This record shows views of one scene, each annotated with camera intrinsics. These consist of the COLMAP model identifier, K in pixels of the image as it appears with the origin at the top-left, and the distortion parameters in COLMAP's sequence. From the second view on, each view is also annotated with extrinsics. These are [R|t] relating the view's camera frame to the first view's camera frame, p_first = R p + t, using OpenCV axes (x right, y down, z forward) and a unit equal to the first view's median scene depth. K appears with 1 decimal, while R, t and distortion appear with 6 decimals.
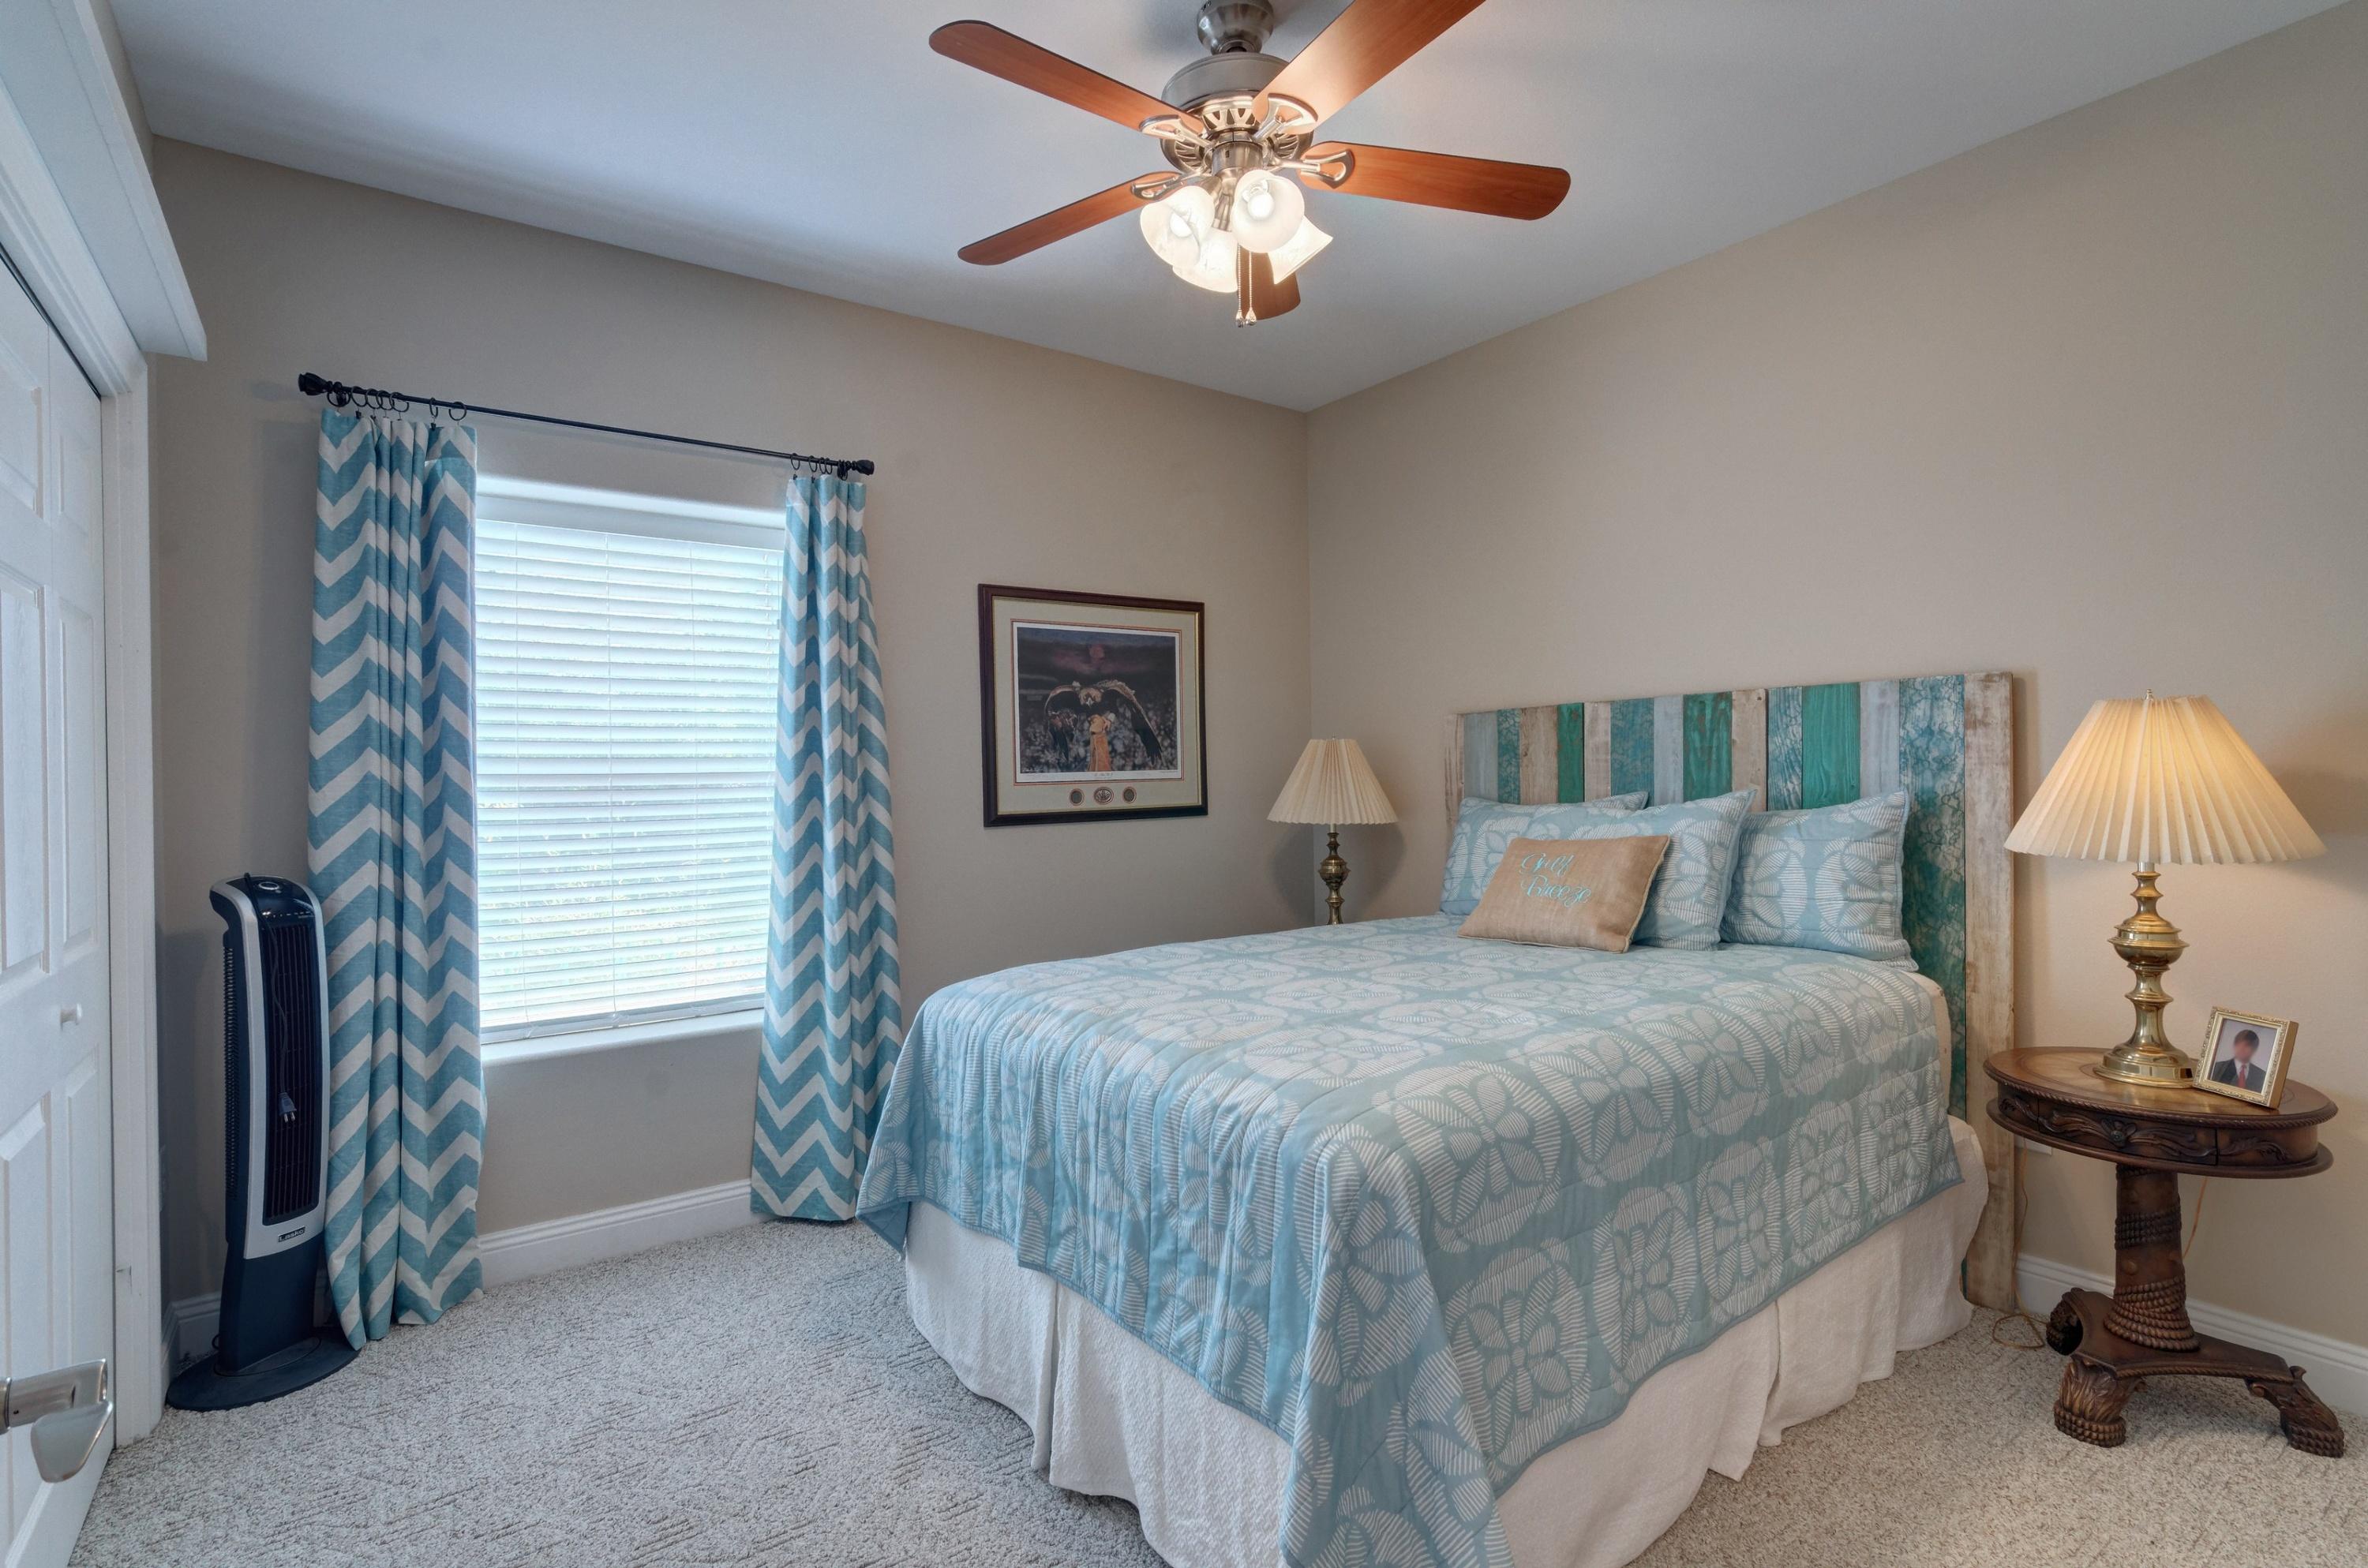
lens RADIAL K [[1134.3, 0, 1175.9], [0, 1134.3, 782.5], [0, 0, 1]] dist [0.005811, -0.002622]
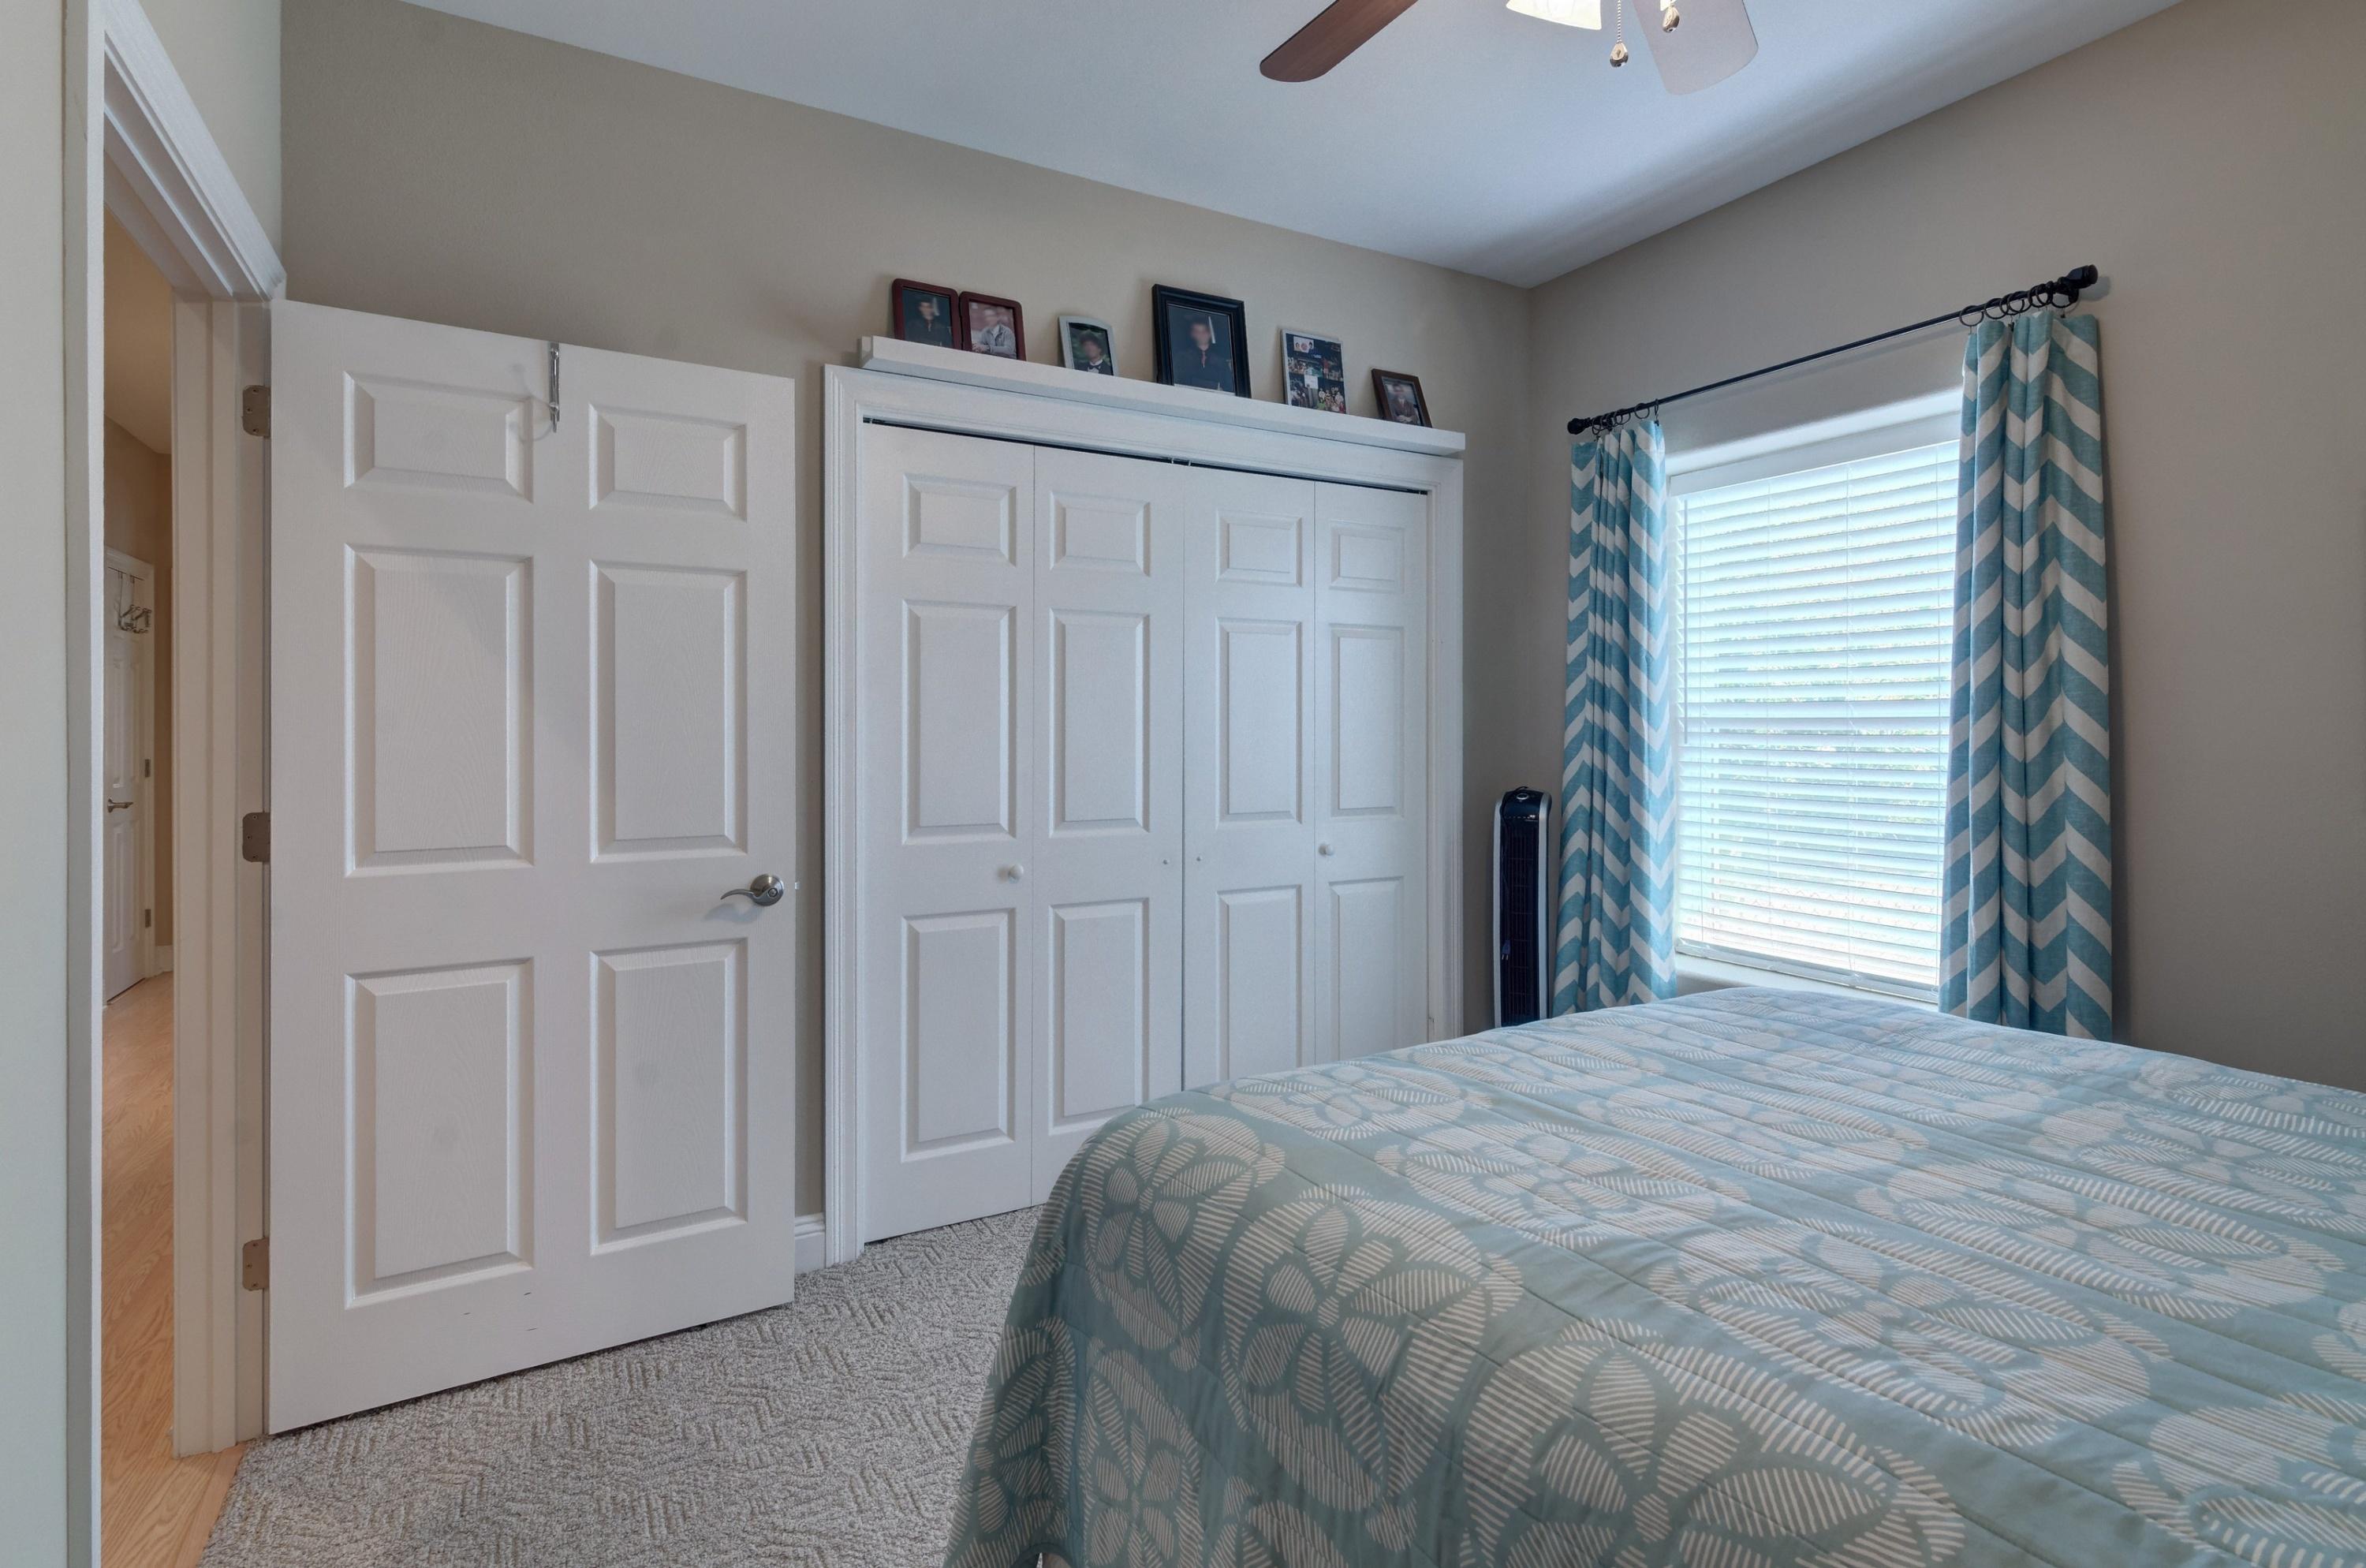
lens RADIAL K [[1133.5, 0, 1118.4], [0, 1133.5, 718.3], [0, 0, 1]] dist [0.005811, -0.002622]
pose [[-0.148224, 0.008404, -0.988918, 0.616584], [-0.002646, 0.999957, 0.008894, -0.017457], [0.988950, 0.003935, -0.148195, 0.641830]]
